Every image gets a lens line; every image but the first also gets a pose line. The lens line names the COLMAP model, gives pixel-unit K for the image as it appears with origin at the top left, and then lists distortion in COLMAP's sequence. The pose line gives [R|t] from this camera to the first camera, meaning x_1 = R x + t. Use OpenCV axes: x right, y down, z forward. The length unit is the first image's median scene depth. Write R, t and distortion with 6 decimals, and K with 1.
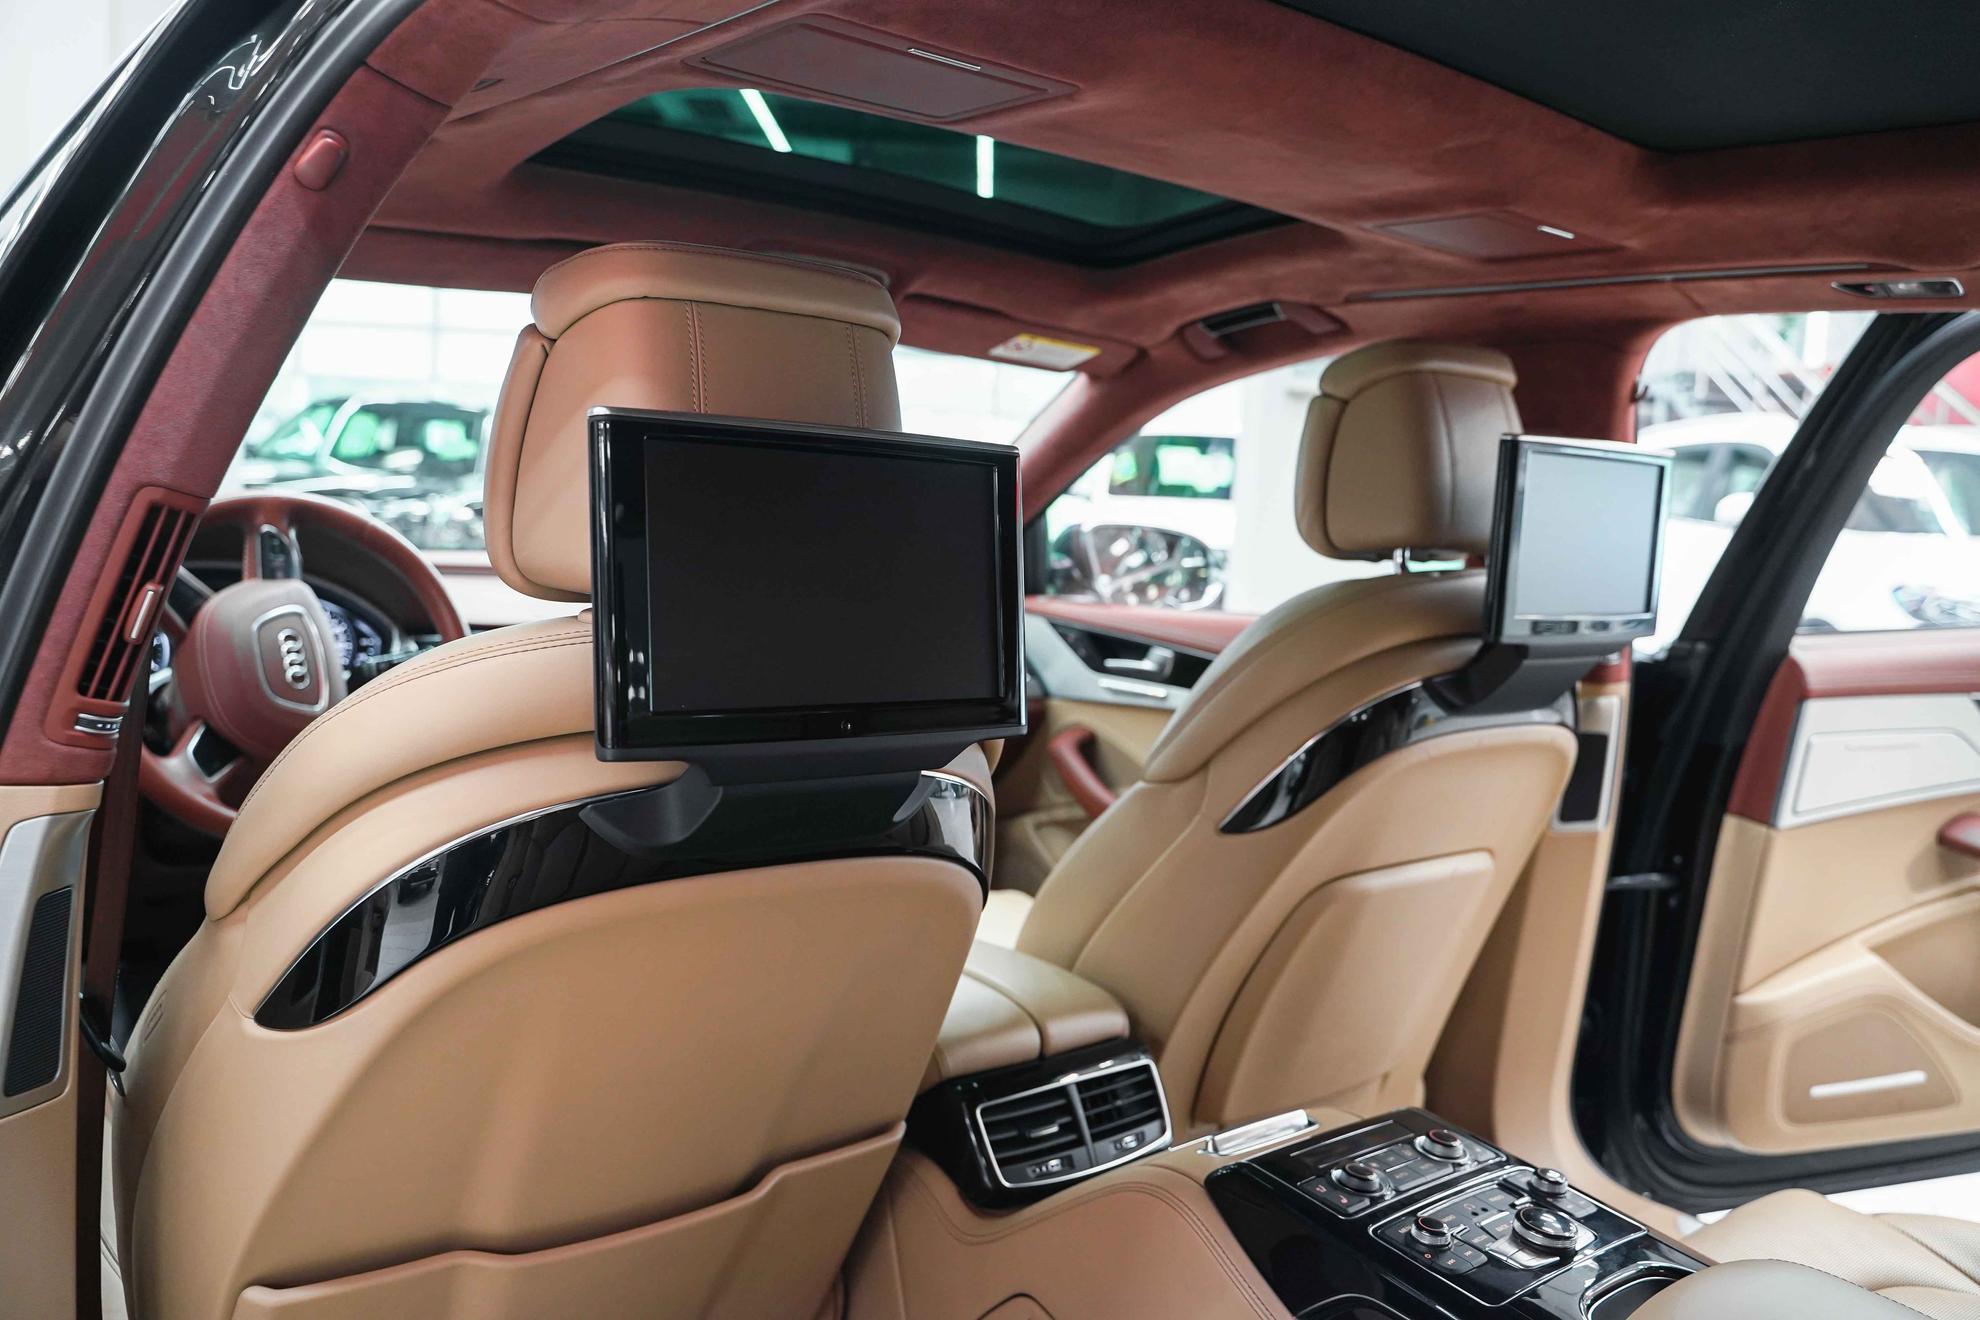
lens RADIAL K [[1566.4, 0, 986.7], [0, 1566.4, 658.5], [0, 0, 1]] dist [-0.018357, 0.003479]
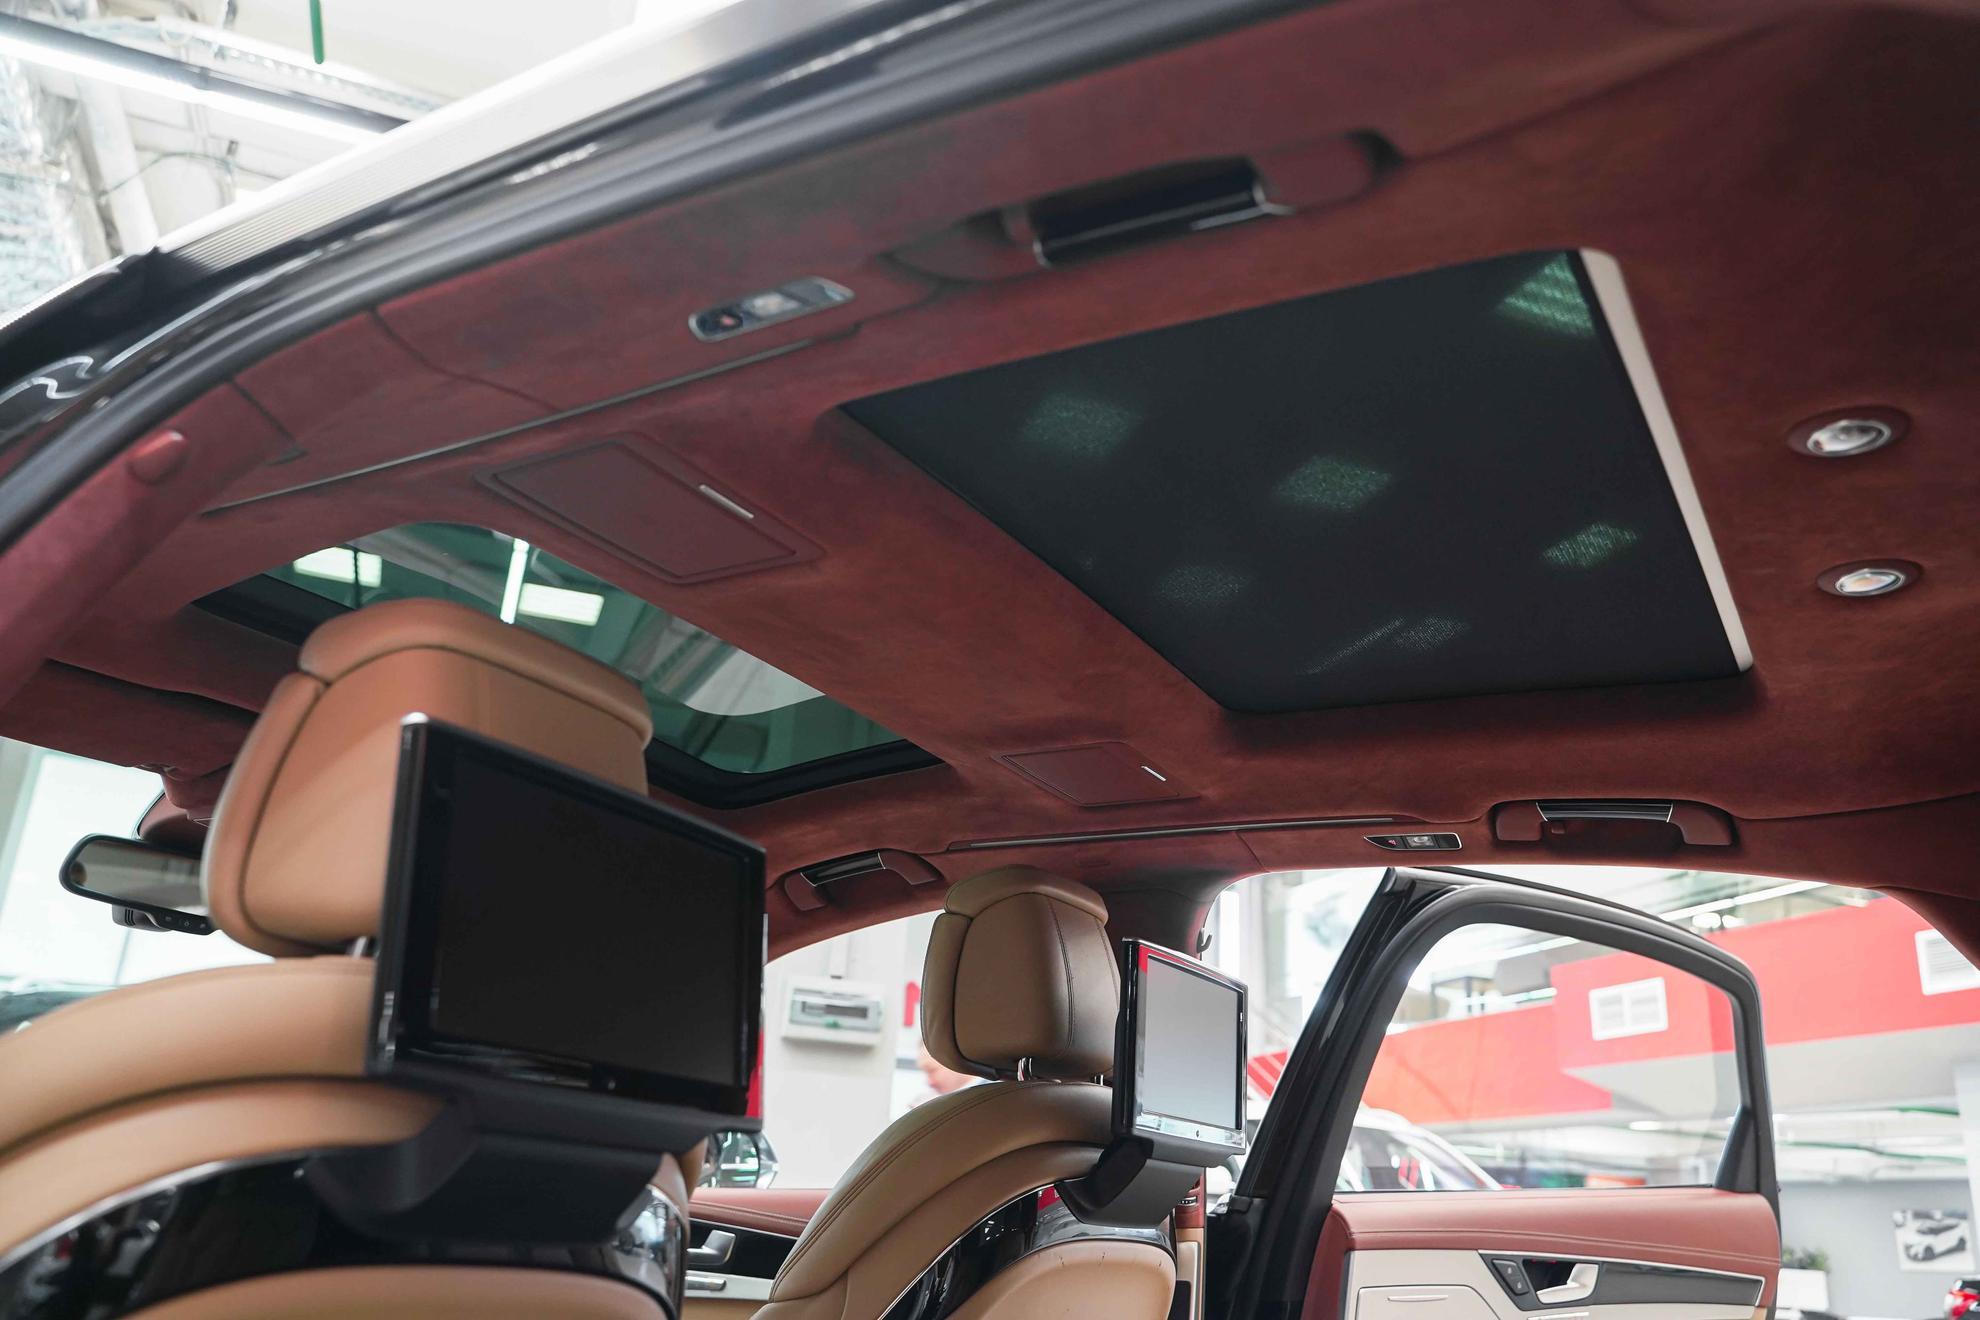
lens RADIAL K [[1566.4, 0, 996.1], [0, 1566.4, 660.1], [0, 0, 1]] dist [-0.018357, 0.003479]
pose [[0.942139, 0.117143, 0.314089, -0.112628], [0.023897, 0.911102, -0.411487, 0.116974], [-0.334370, 0.395183, 0.855586, 0.004811]]
